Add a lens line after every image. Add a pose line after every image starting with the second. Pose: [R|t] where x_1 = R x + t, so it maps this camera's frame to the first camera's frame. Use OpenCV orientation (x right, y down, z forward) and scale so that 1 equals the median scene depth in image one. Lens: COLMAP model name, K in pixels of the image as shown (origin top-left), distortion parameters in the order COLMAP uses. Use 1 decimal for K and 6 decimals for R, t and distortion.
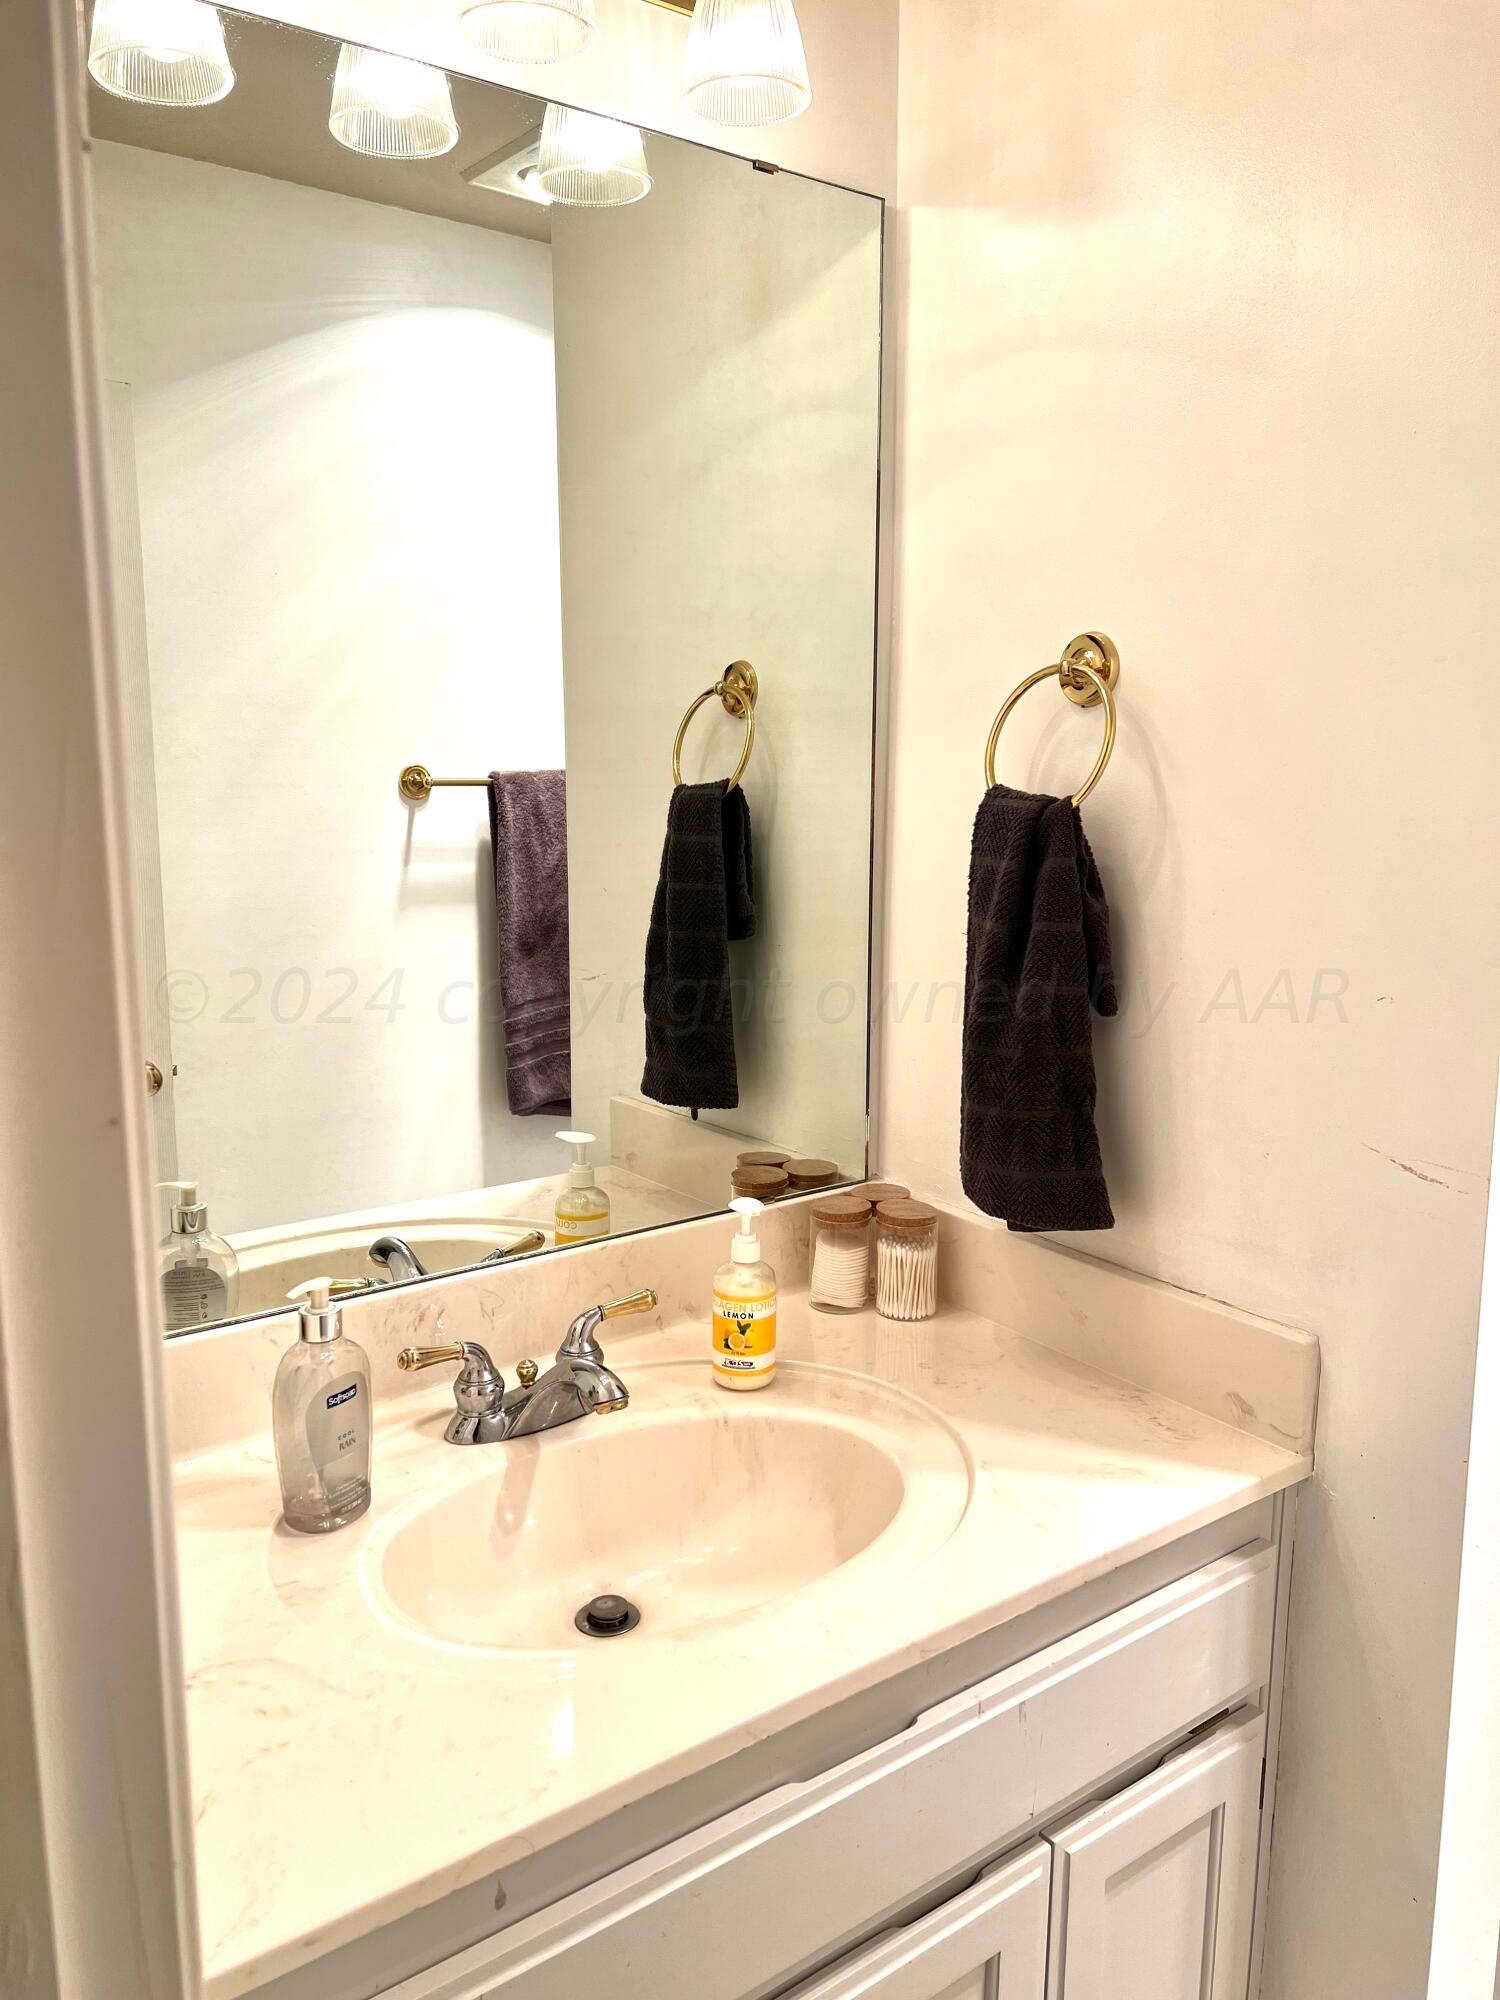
lens RADIAL K [[1499.9, 0, 757.2], [0, 1499.9, 991.4], [0, 0, 1]] dist [0.070936, -0.100198]
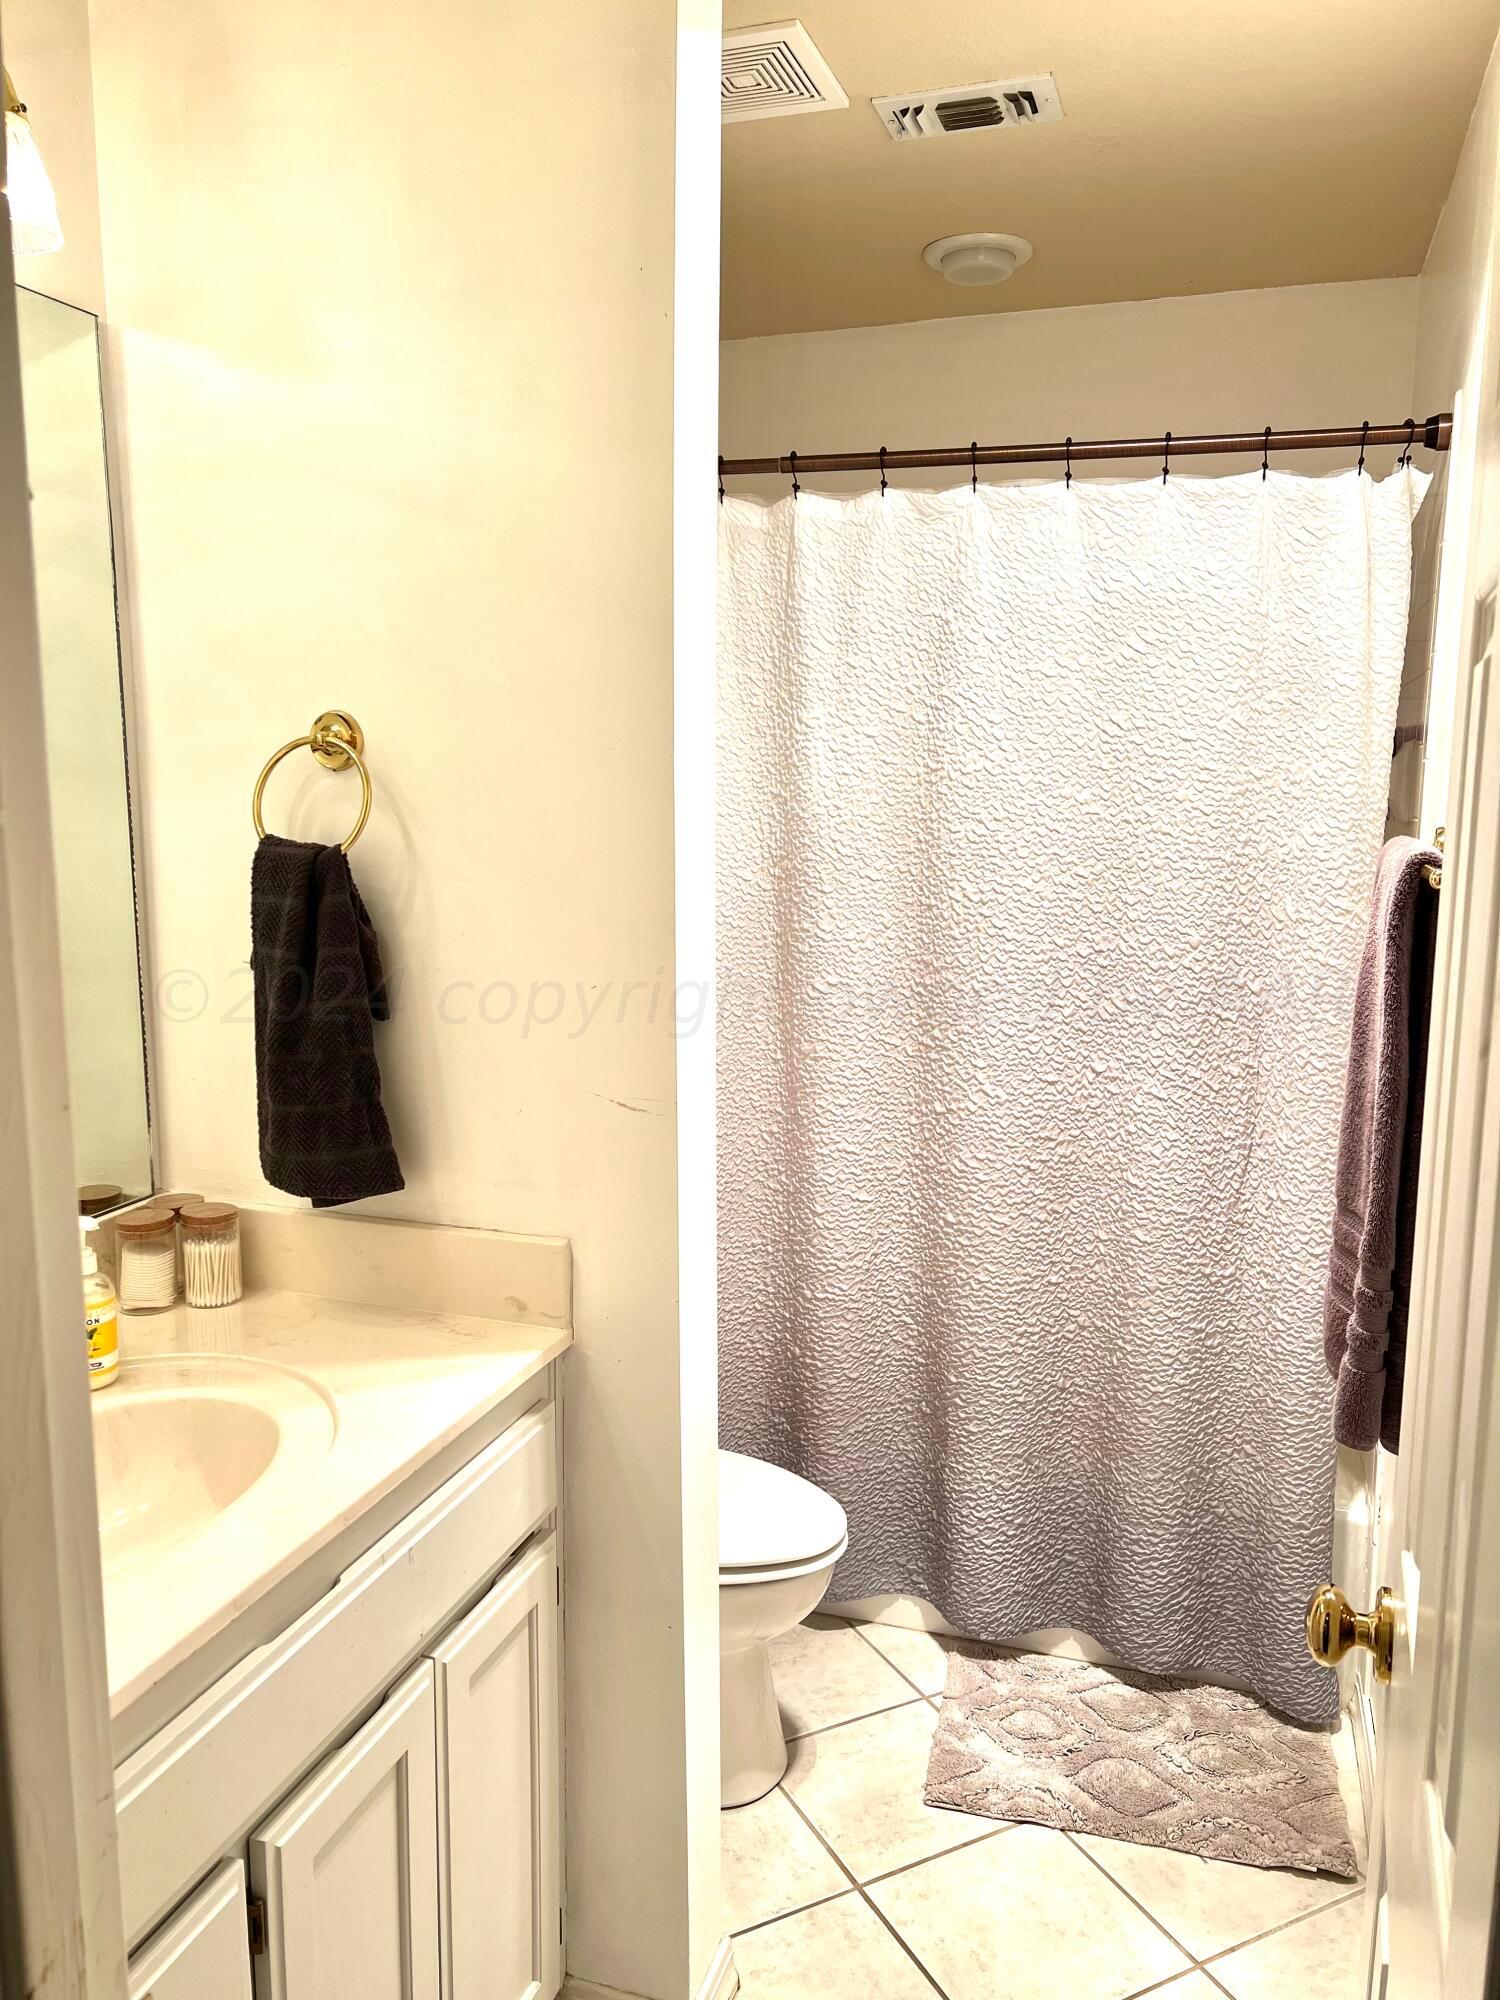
lens RADIAL K [[1522.4, 0, 749.3], [0, 1522.4, 950.0], [0, 0, 1]] dist [-0.003040, -0.005482]
pose [[0.826469, -0.068833, 0.558758, -0.214372], [0.090811, 0.995800, -0.011648, 0.001139], [-0.555610, 0.060368, 0.829249, -0.208178]]
